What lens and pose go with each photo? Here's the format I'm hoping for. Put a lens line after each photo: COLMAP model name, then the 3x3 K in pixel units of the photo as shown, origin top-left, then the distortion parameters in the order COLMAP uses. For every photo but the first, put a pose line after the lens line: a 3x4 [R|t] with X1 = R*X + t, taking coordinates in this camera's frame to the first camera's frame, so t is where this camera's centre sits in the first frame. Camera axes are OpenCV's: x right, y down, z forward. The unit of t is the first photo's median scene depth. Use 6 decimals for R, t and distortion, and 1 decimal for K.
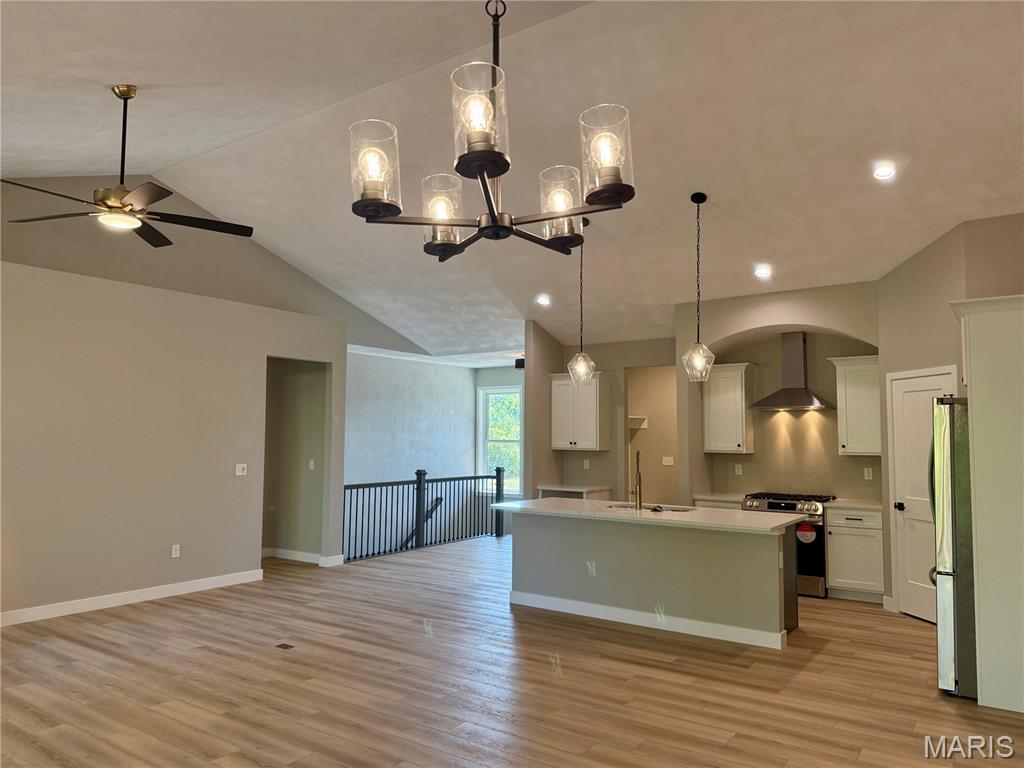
lens RADIAL K [[723.1, 0, 512.0], [0, 723.1, 384.0], [0, 0, 1]] dist [0.050126, -0.066482]
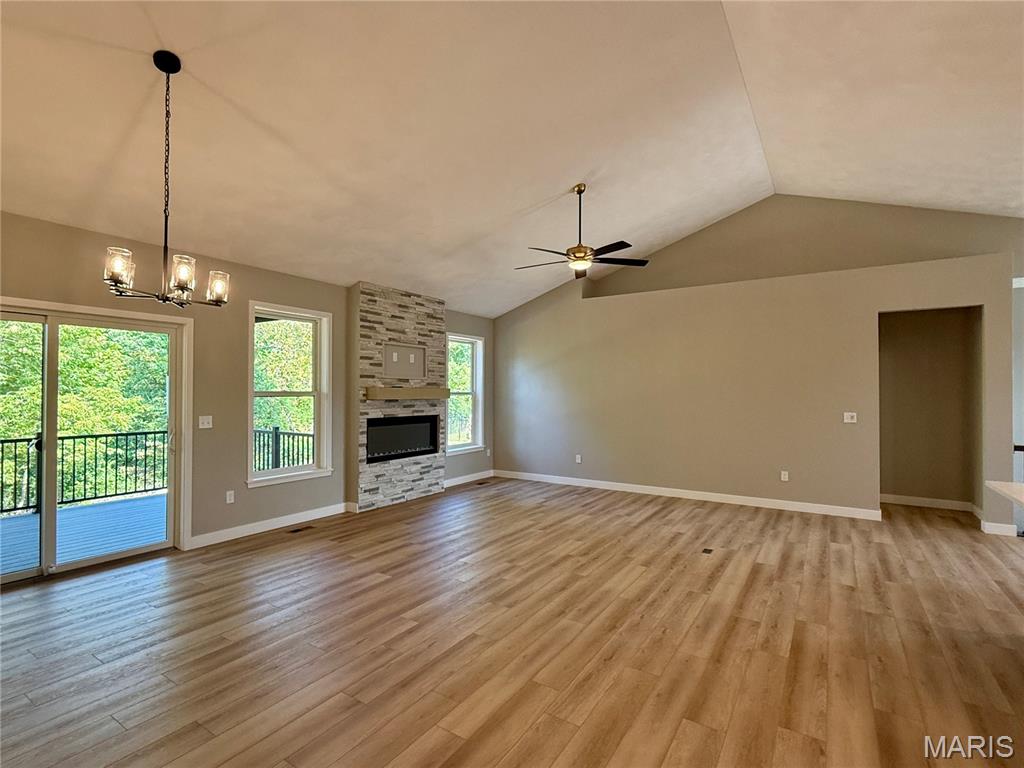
lens RADIAL K [[495.9, 0, 512.0], [0, 495.9, 384.0], [0, 0, 1]] dist [0.000065, -0.000155]
pose [[0.042757, -0.022327, -0.998836, 0.585803], [0.067947, 0.997501, -0.019389, 0.070446], [0.996772, -0.067039, 0.044167, 0.700884]]
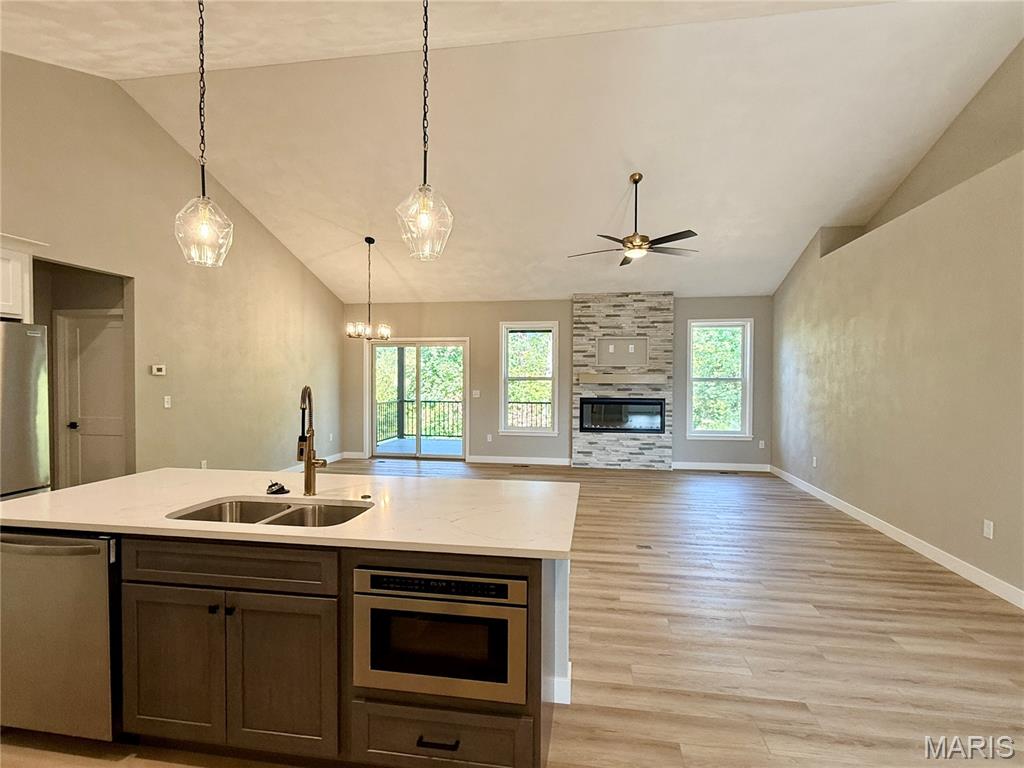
lens RADIAL K [[510.9, 0, 512.0], [0, 510.9, 384.0], [0, 0, 1]] dist [-0.000463, -0.000227]
pose [[-0.897511, -0.003229, -0.440980, 0.268551], [0.021782, 0.998428, -0.051643, 0.145866], [0.440454, -0.055956, -0.896030, 1.808200]]
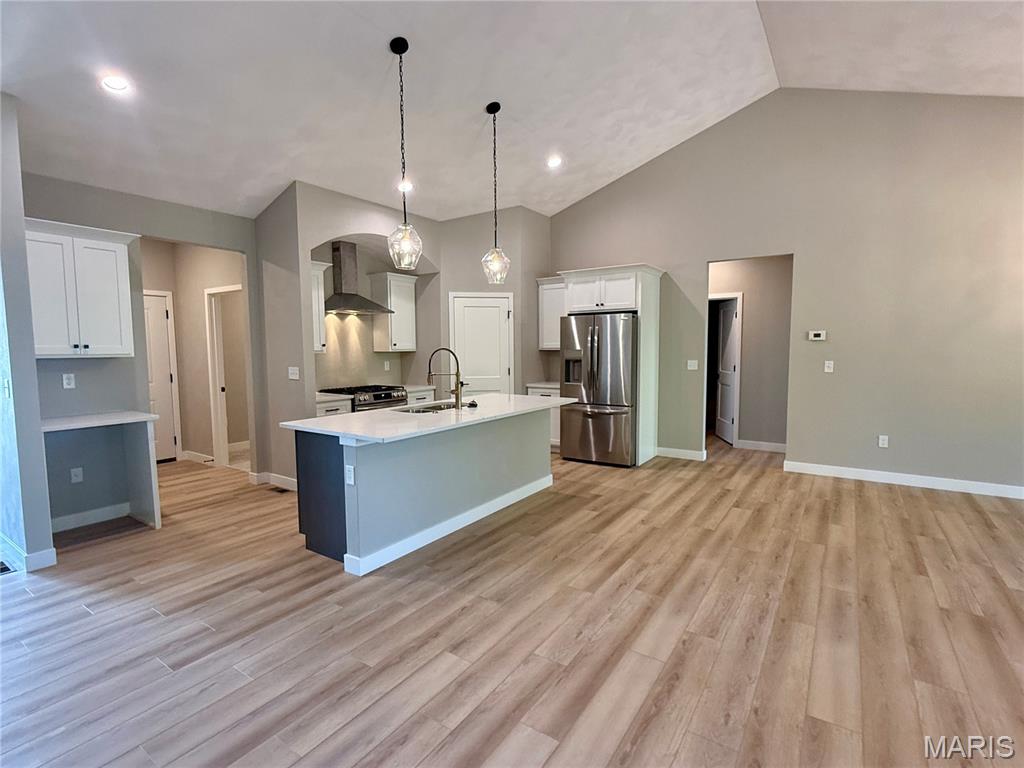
lens RADIAL K [[495.9, 0, 512.0], [0, 495.9, 384.0], [0, 0, 1]] dist [0.000065, -0.000155]
pose [[-0.019209, -0.079486, 0.996651, -0.620632], [-0.063295, 0.994932, 0.078128, 0.107800], [-0.997810, -0.061582, -0.024143, 1.206369]]
